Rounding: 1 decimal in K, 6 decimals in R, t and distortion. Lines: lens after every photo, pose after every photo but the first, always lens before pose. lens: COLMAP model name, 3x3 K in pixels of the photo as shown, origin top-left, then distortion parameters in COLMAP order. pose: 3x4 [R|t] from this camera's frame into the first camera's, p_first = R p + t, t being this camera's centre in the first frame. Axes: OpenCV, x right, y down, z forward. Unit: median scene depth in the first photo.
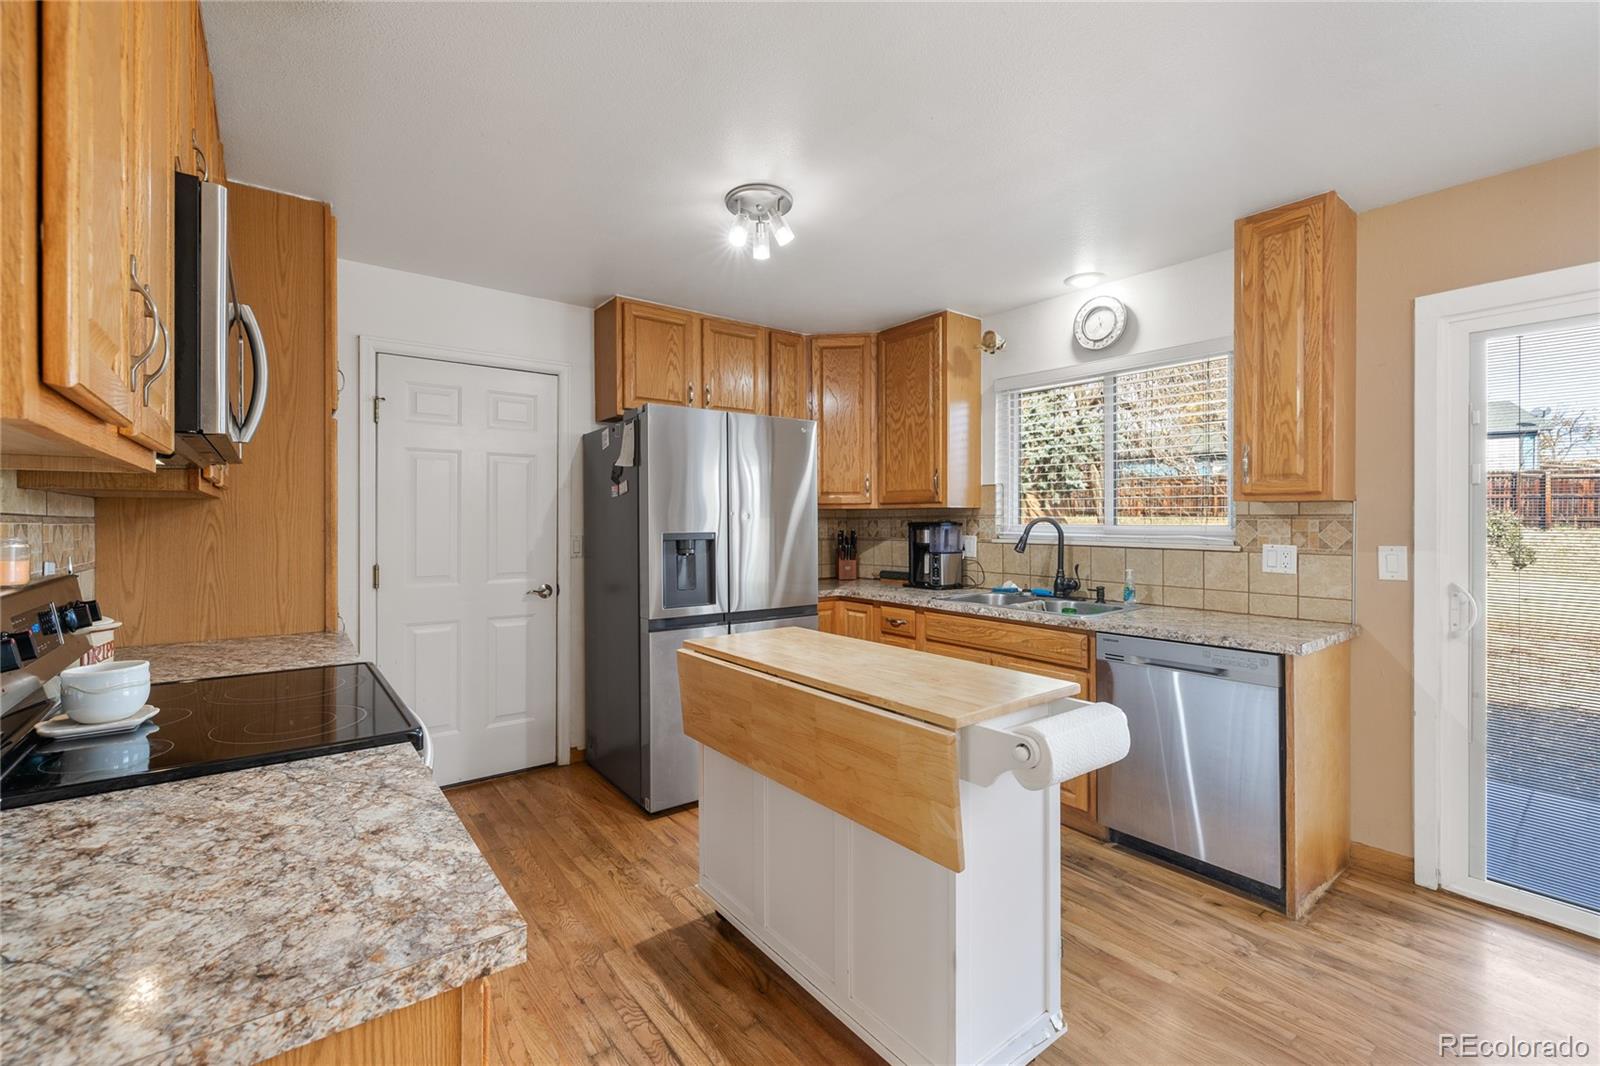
lens RADIAL K [[680.8, 0, 783.1], [0, 680.8, 520.2], [0, 0, 1]] dist [-0.000018, -0.000406]
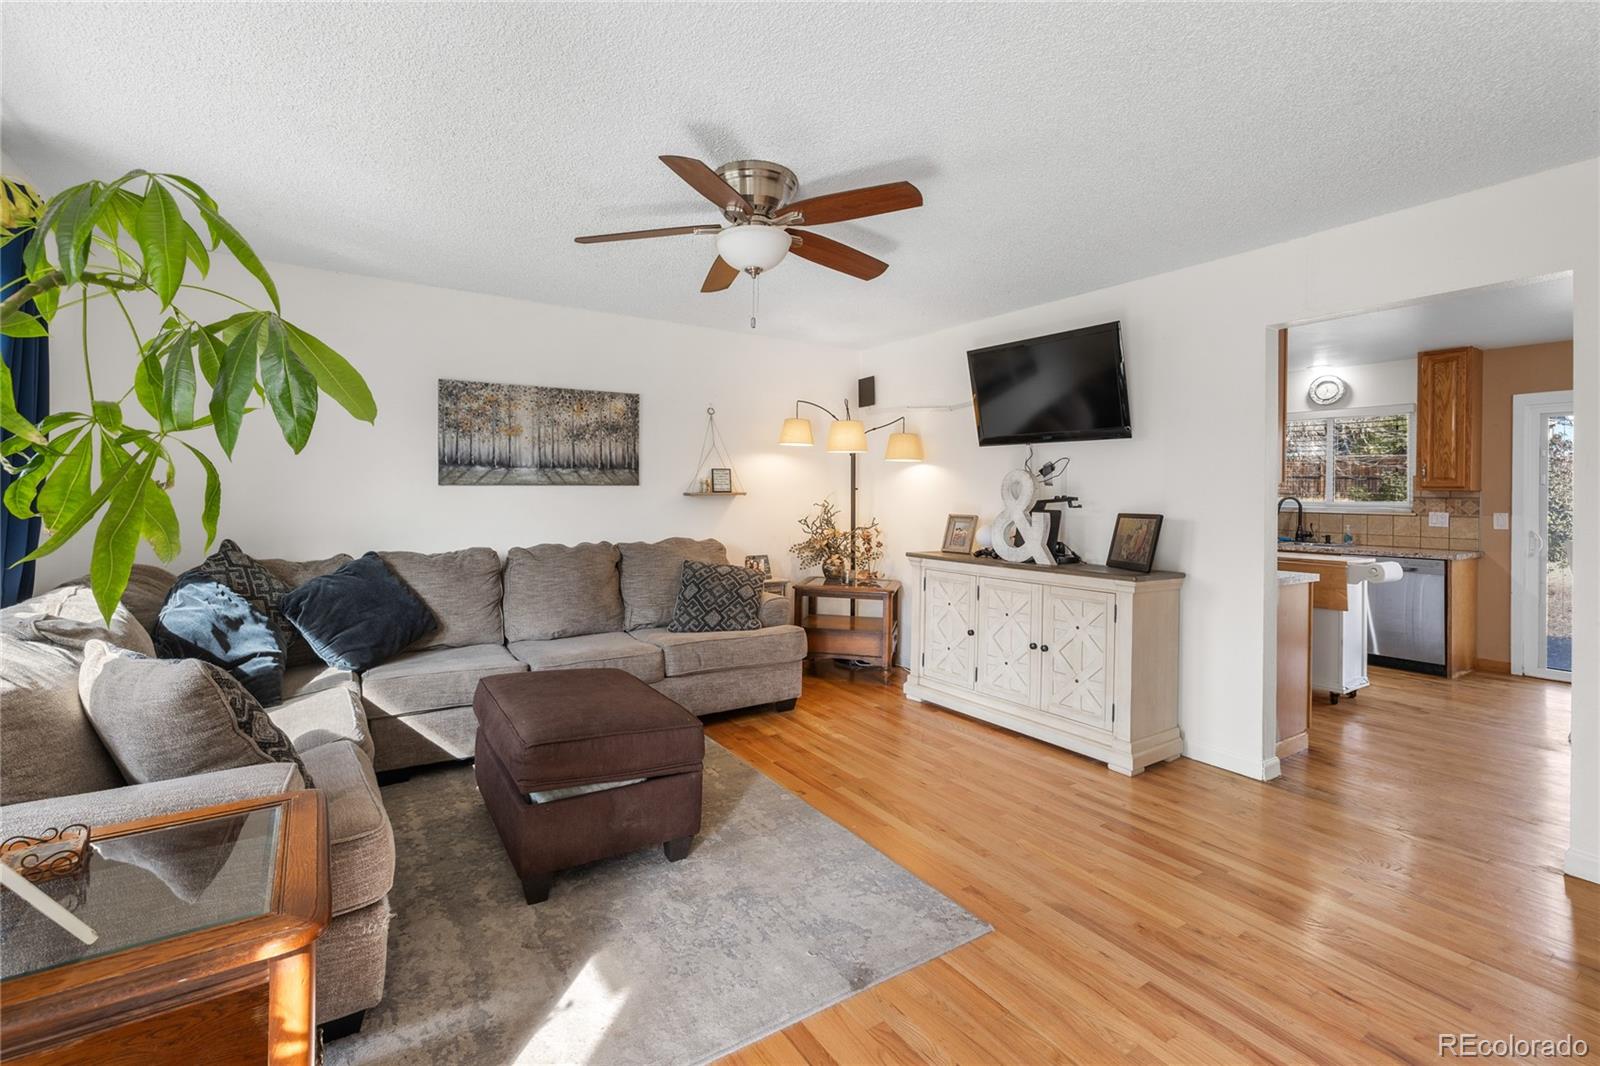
lens RADIAL K [[680.8, 0, 780.6], [0, 680.8, 488.6], [0, 0, 1]] dist [-0.000018, -0.000406]
pose [[0.996305, 0.013171, -0.084874, -1.063998], [-0.013726, 0.999888, -0.005965, 0.005664], [0.084786, 0.007108, 0.996374, -1.193840]]
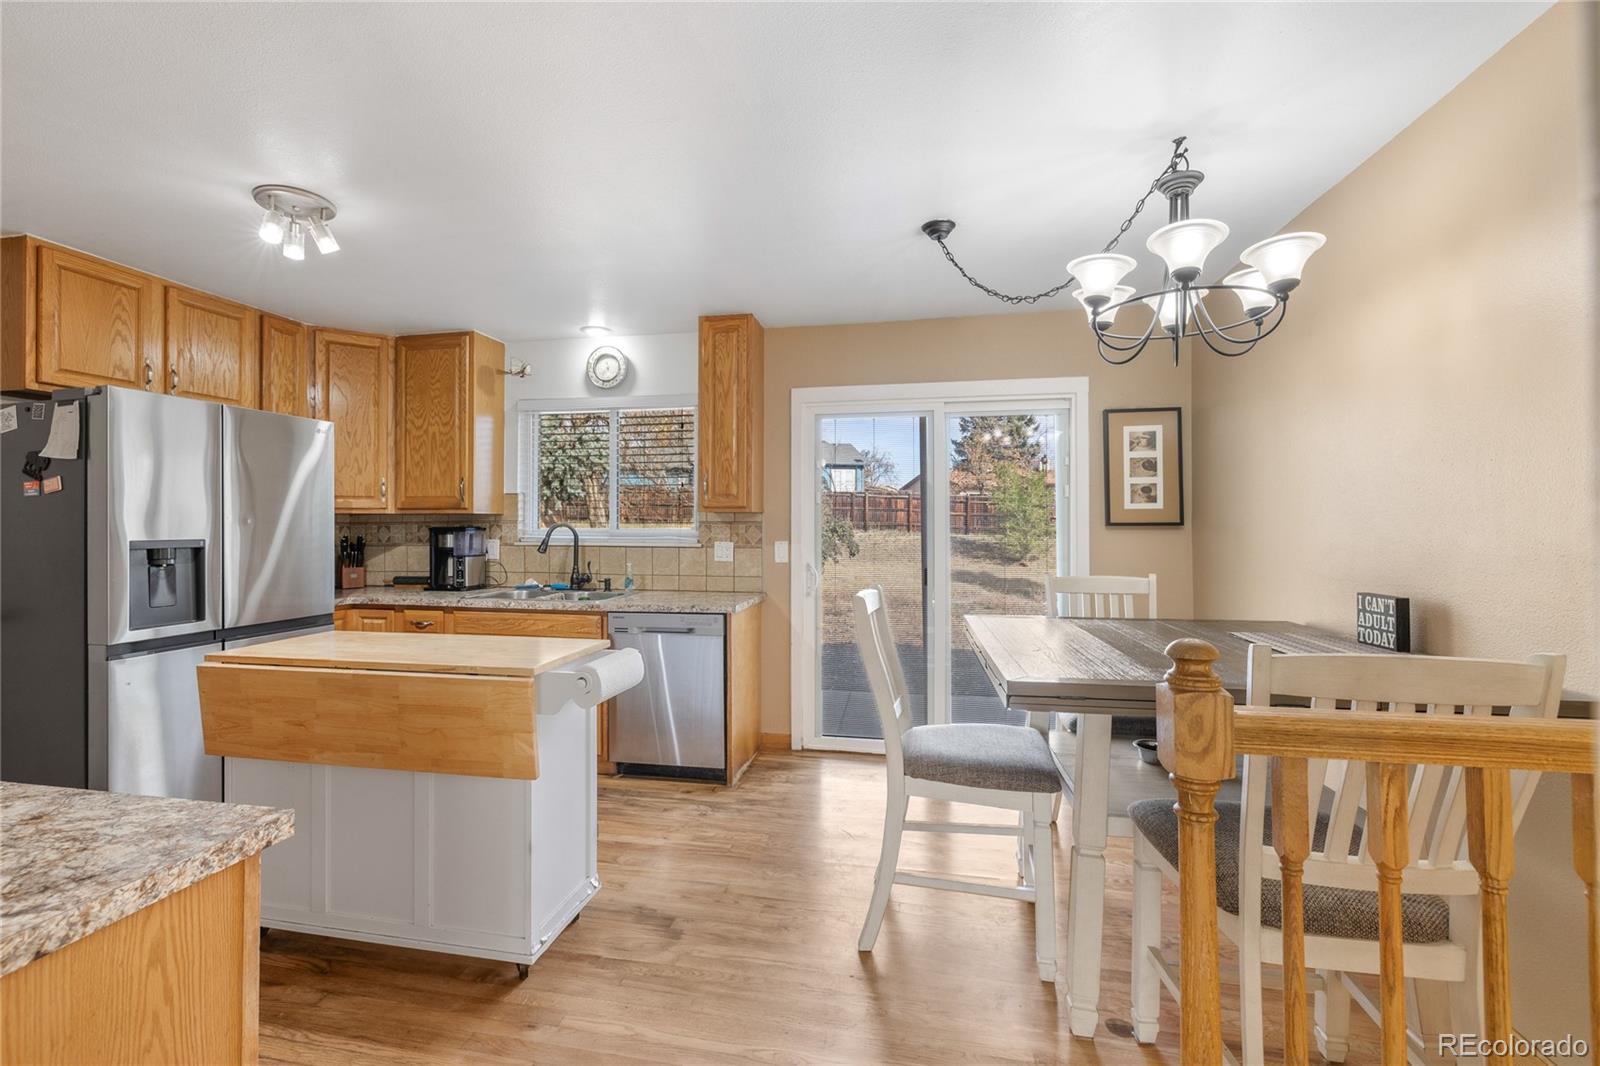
lens RADIAL K [[680.8, 0, 791.3], [0, 680.8, 517.2], [0, 0, 1]] dist [-0.000018, -0.000406]
pose [[0.746560, 0.007127, 0.665280, -0.143157], [0.000417, 0.999937, -0.011180, -0.000657], [-0.665318, 0.008624, 0.746510, -0.198518]]
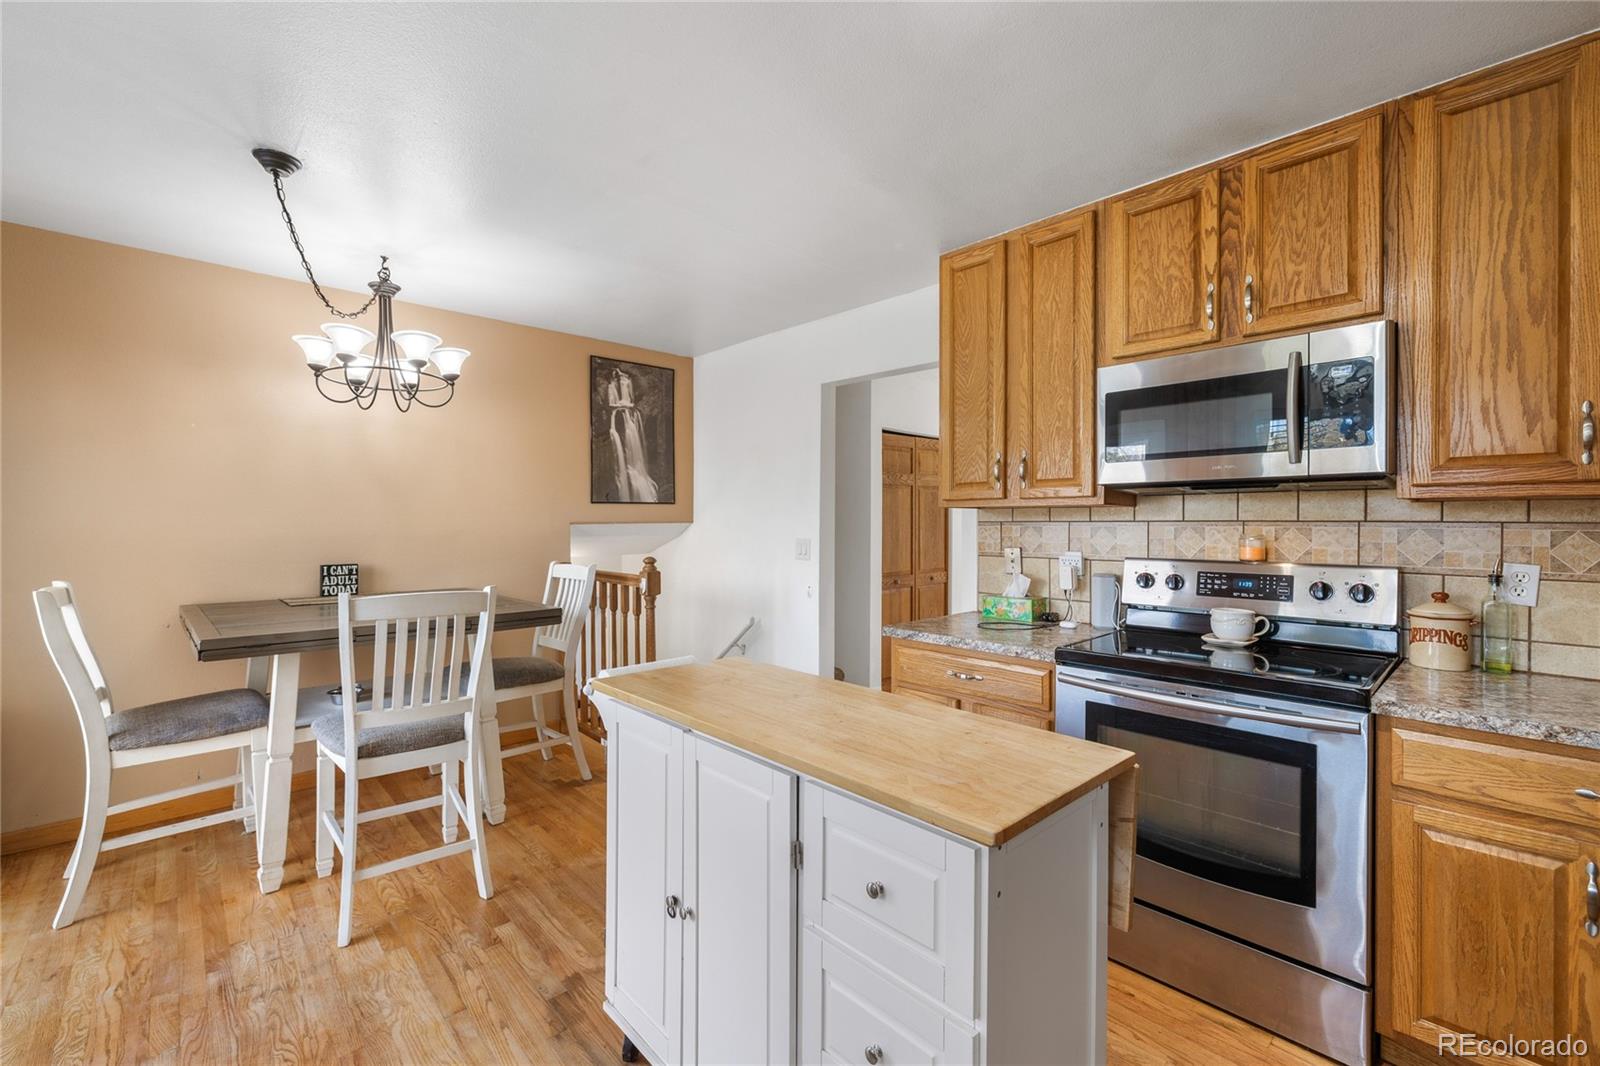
lens RADIAL K [[680.8, 0, 786.0], [0, 680.8, 526.3], [0, 0, 1]] dist [-0.000018, -0.000406]
pose [[-0.996205, -0.003167, -0.086976, 0.140123], [-0.003370, 0.999992, 0.002178, 0.001349], [0.086969, 0.002463, -0.996208, 1.295554]]
